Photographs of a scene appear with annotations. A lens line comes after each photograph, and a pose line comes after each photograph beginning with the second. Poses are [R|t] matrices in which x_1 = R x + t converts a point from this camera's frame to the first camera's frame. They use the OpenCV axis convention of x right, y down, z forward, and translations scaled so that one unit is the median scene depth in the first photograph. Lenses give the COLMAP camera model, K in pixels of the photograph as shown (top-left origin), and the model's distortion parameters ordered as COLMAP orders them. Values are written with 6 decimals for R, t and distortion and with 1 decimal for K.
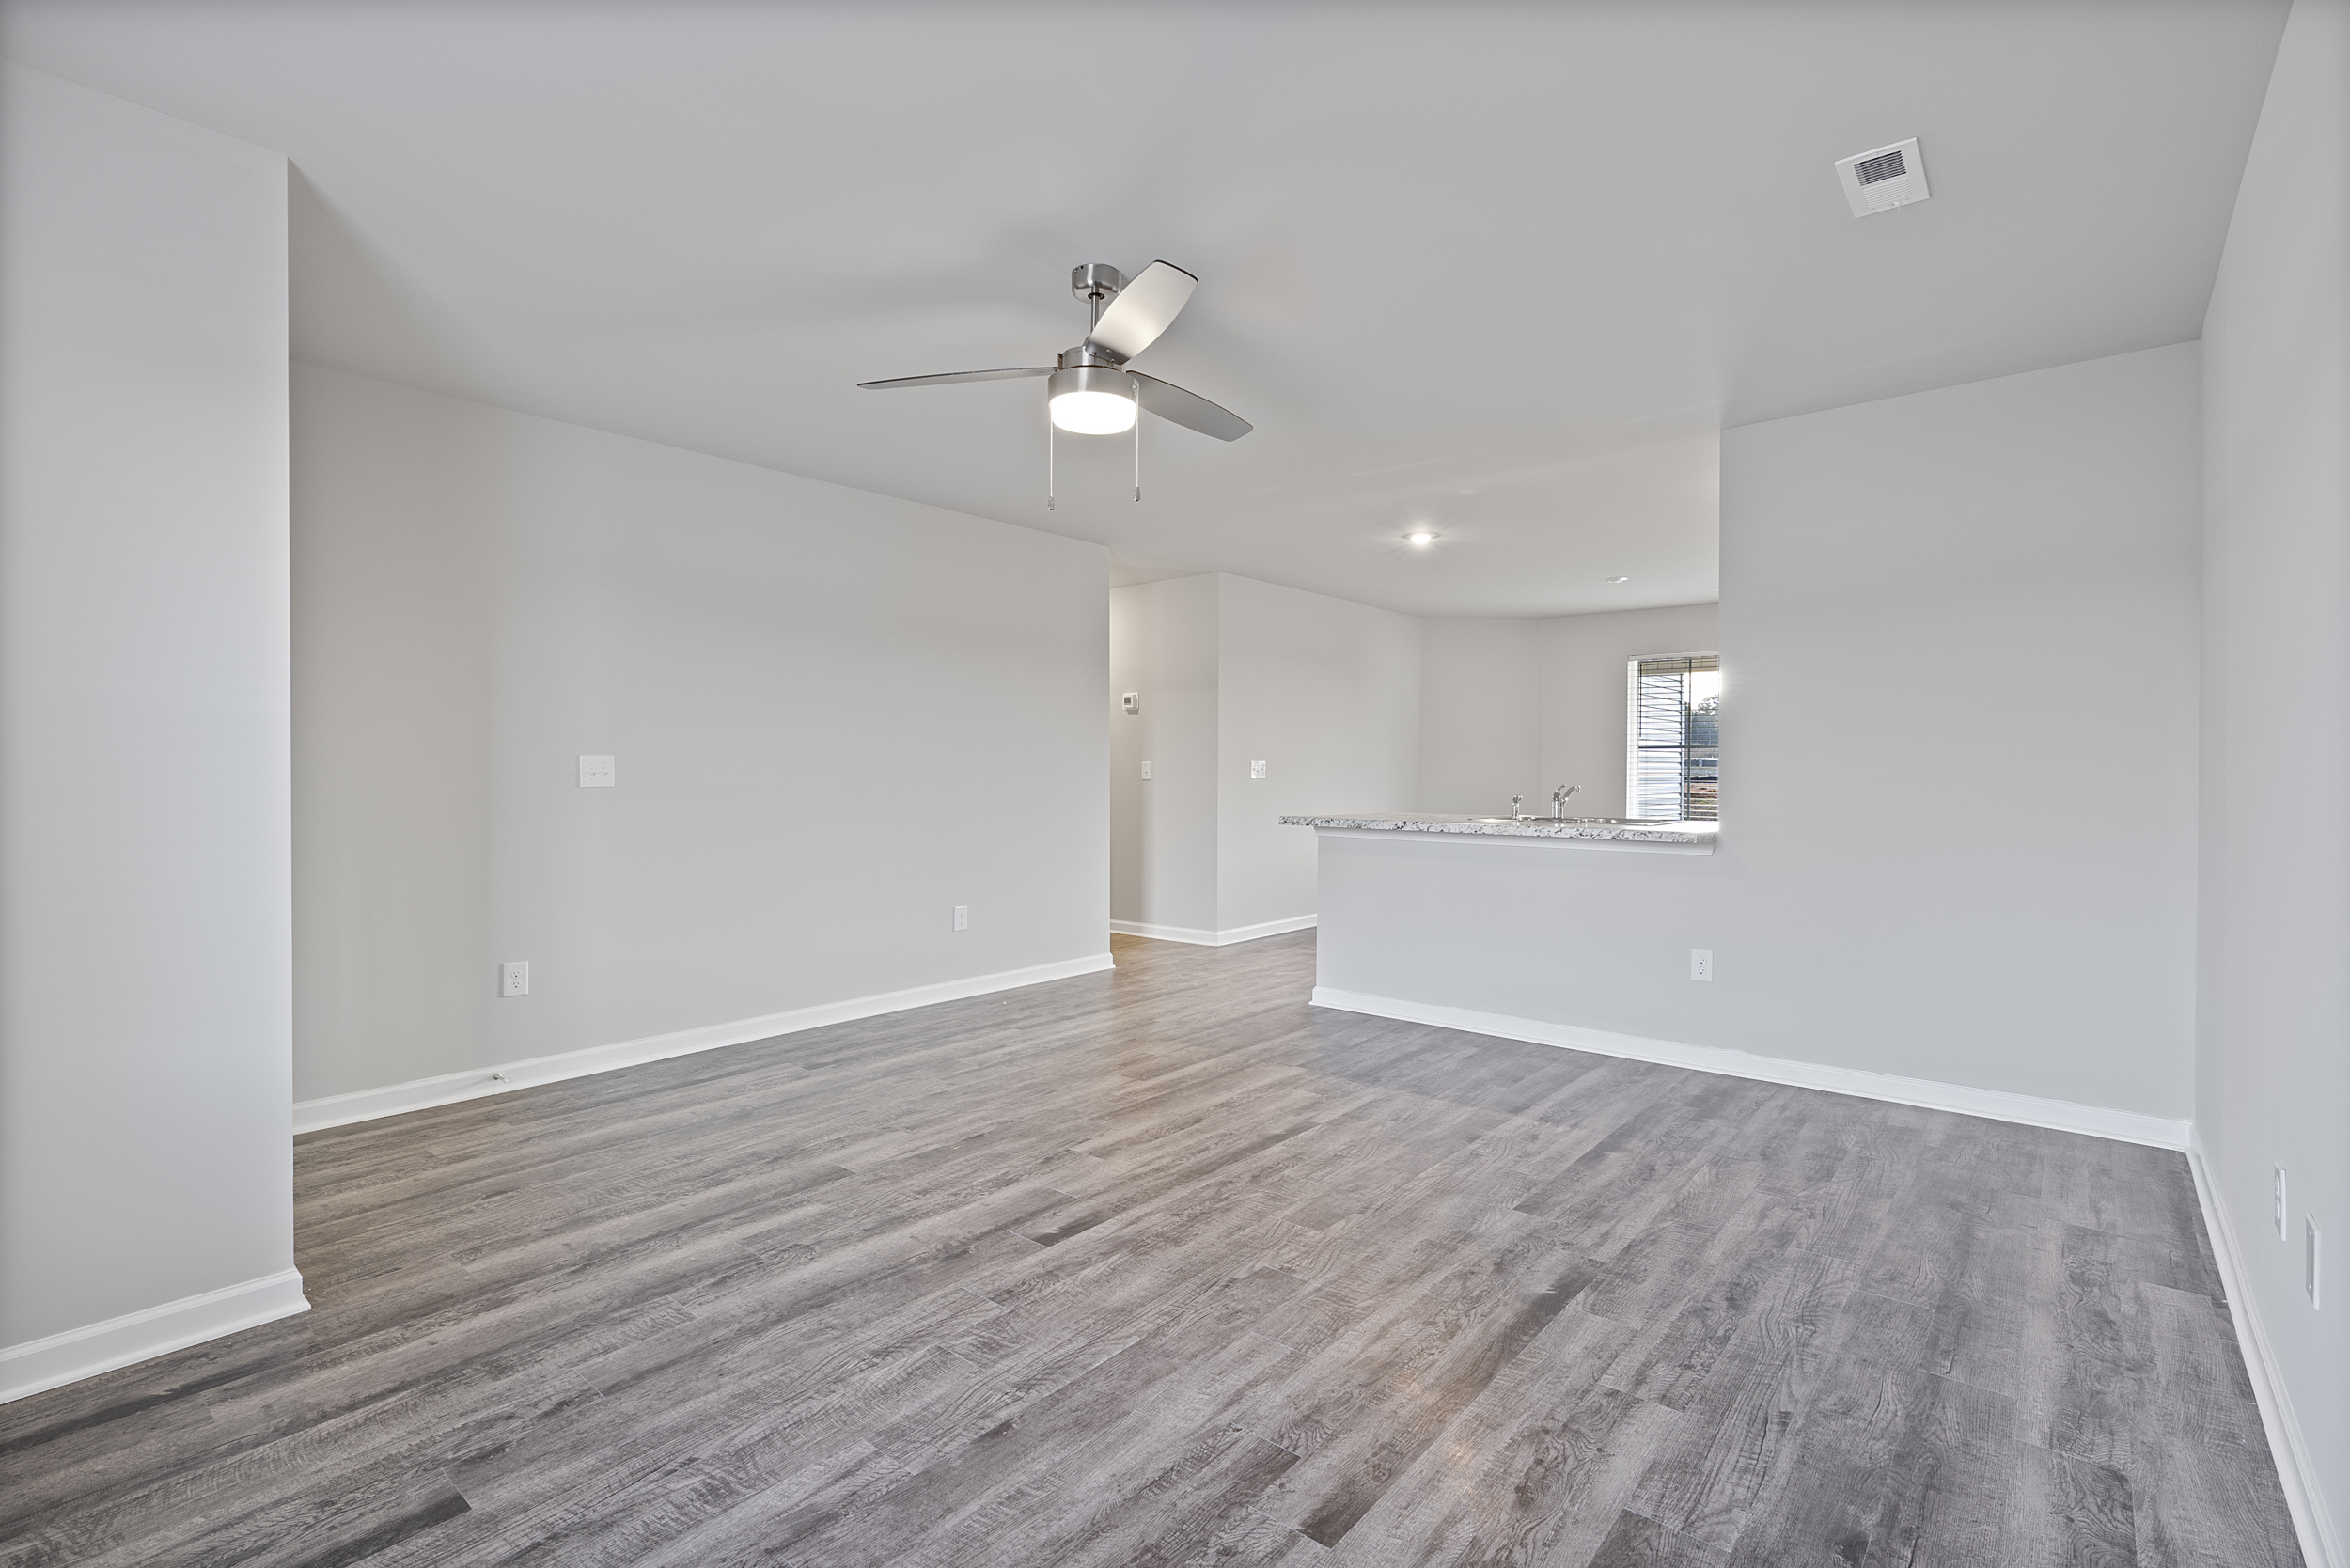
lens RADIAL K [[1086.6, 0, 1176.2], [0, 1086.6, 779.8], [0, 0, 1]] dist [-0.009754, 0.000362]
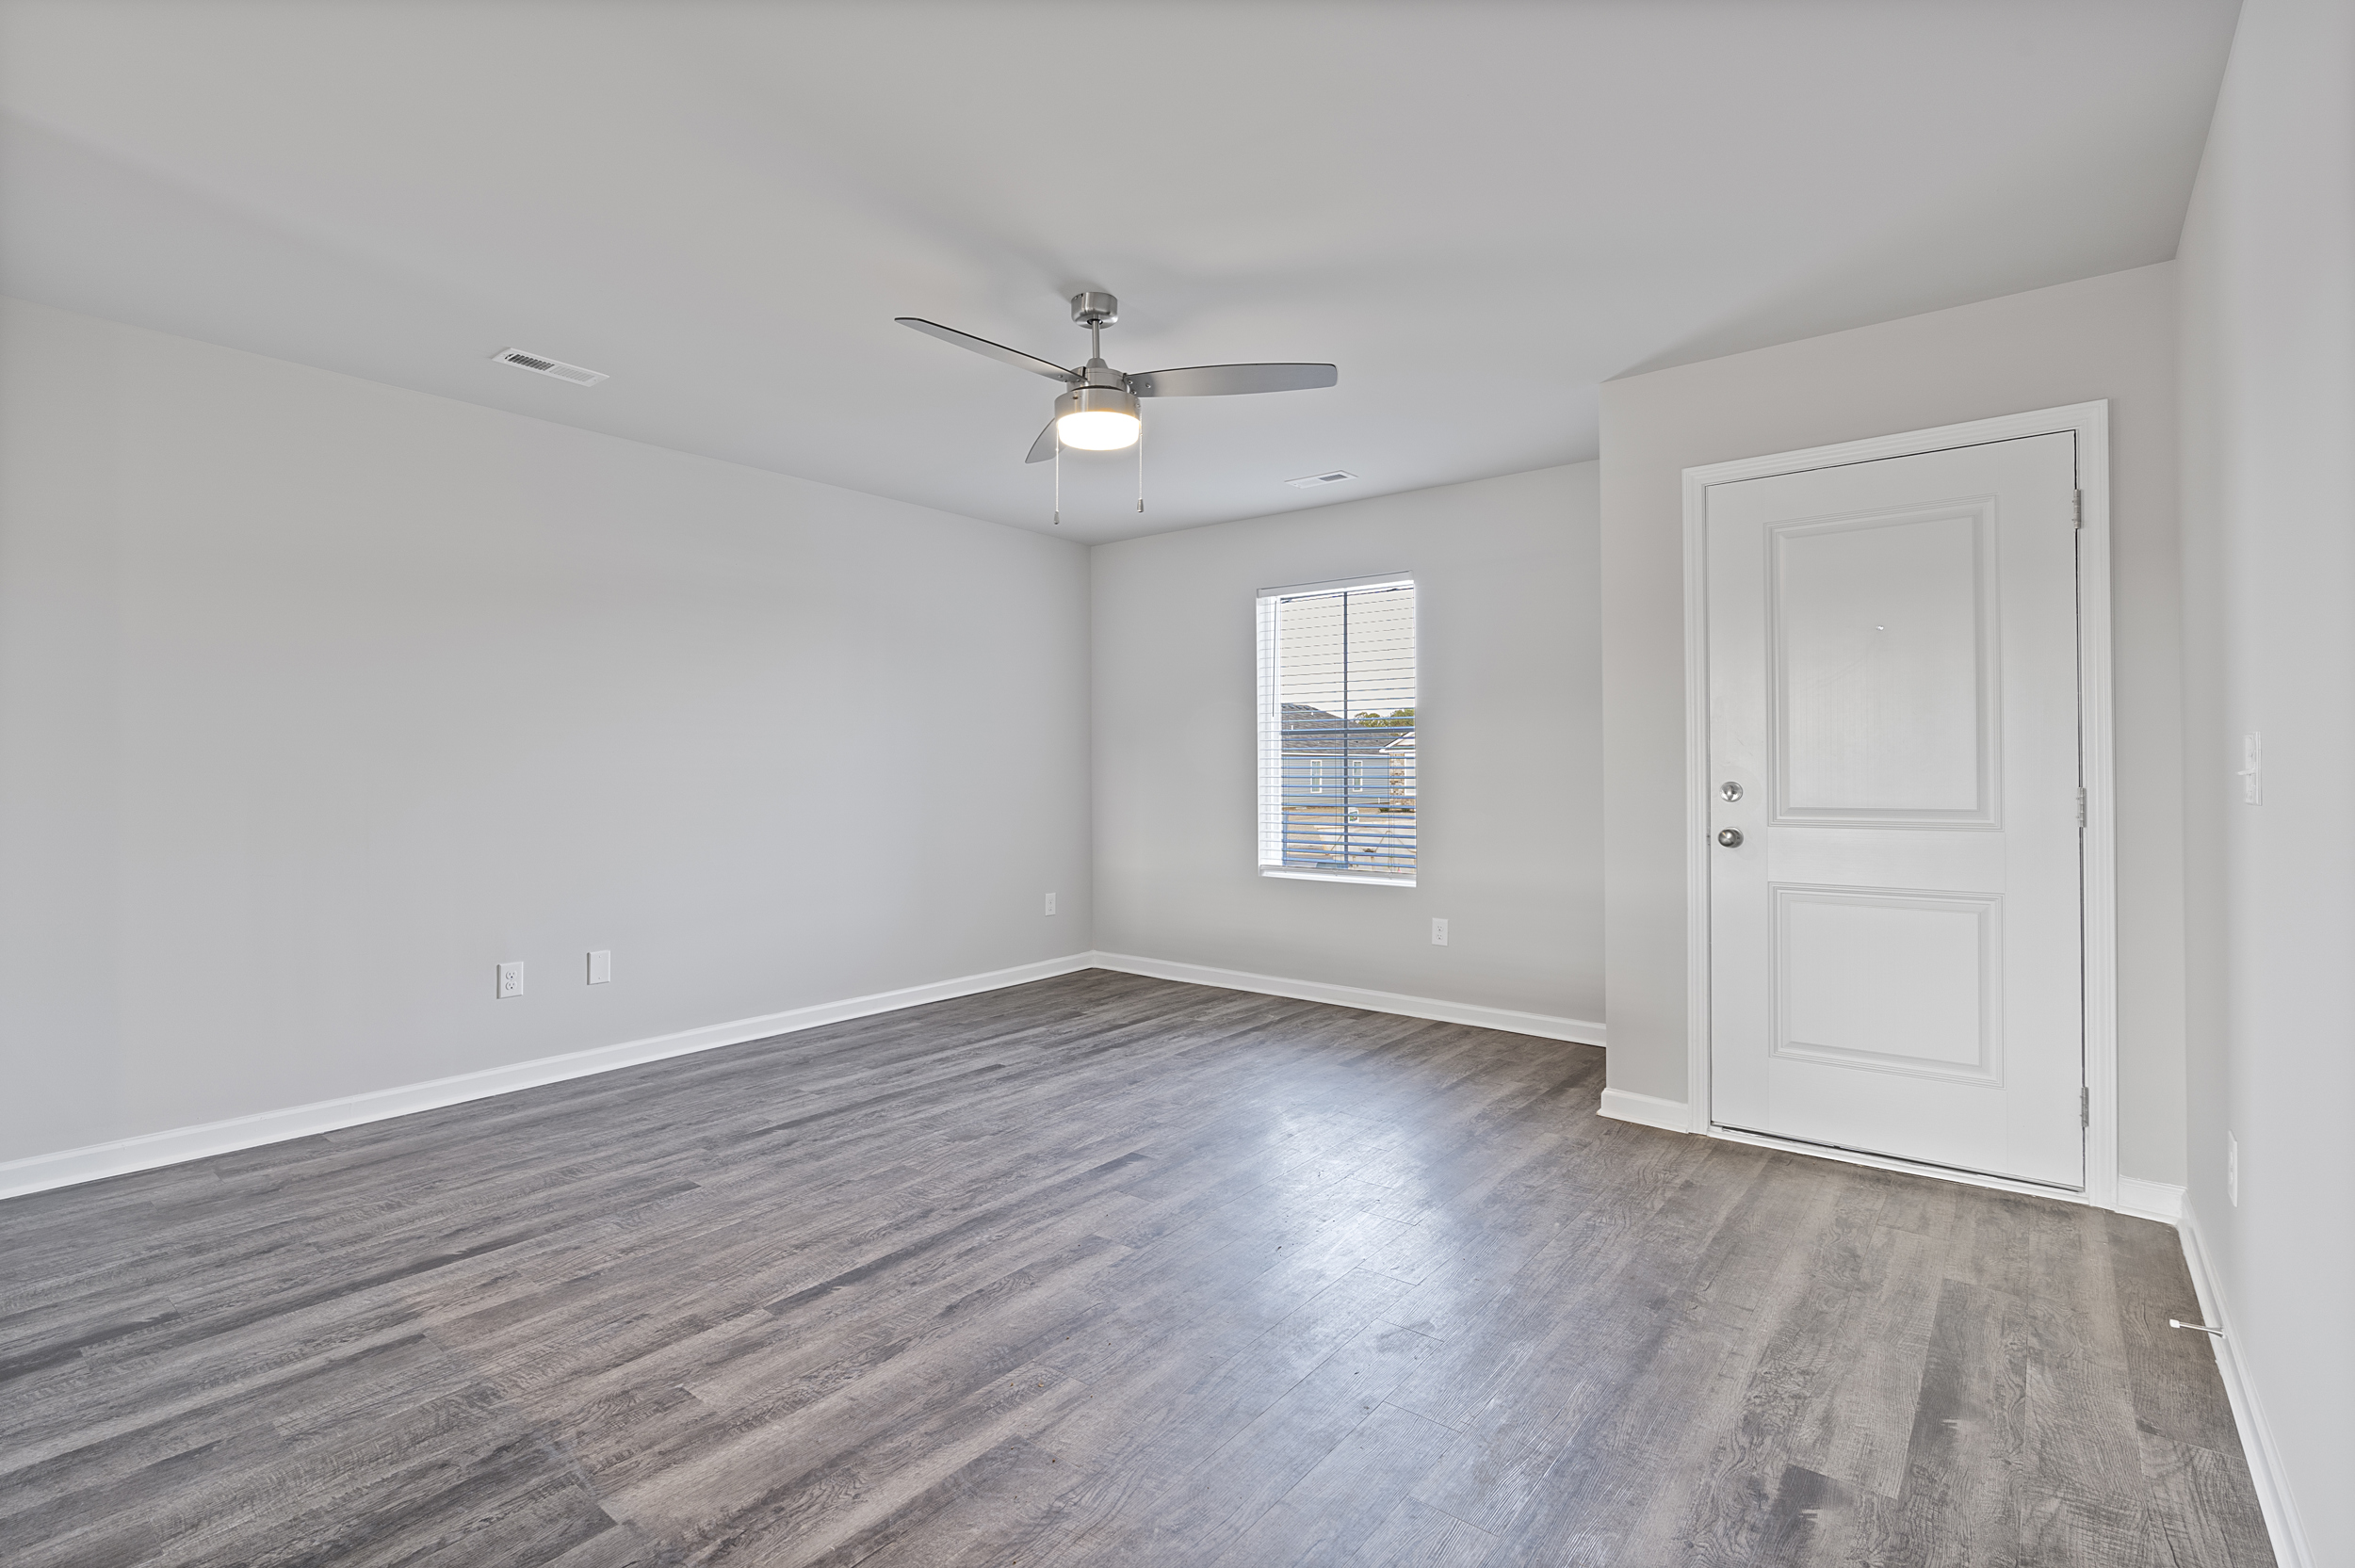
lens RADIAL K [[1088.7, 0, 1174.1], [0, 1088.7, 773.6], [0, 0, 1]] dist [-0.009754, 0.000362]
pose [[-0.999562, 0.002048, -0.029526, -0.114701], [0.001740, 0.999944, 0.010457, -0.015447], [0.029546, 0.010401, -0.999509, 1.979930]]
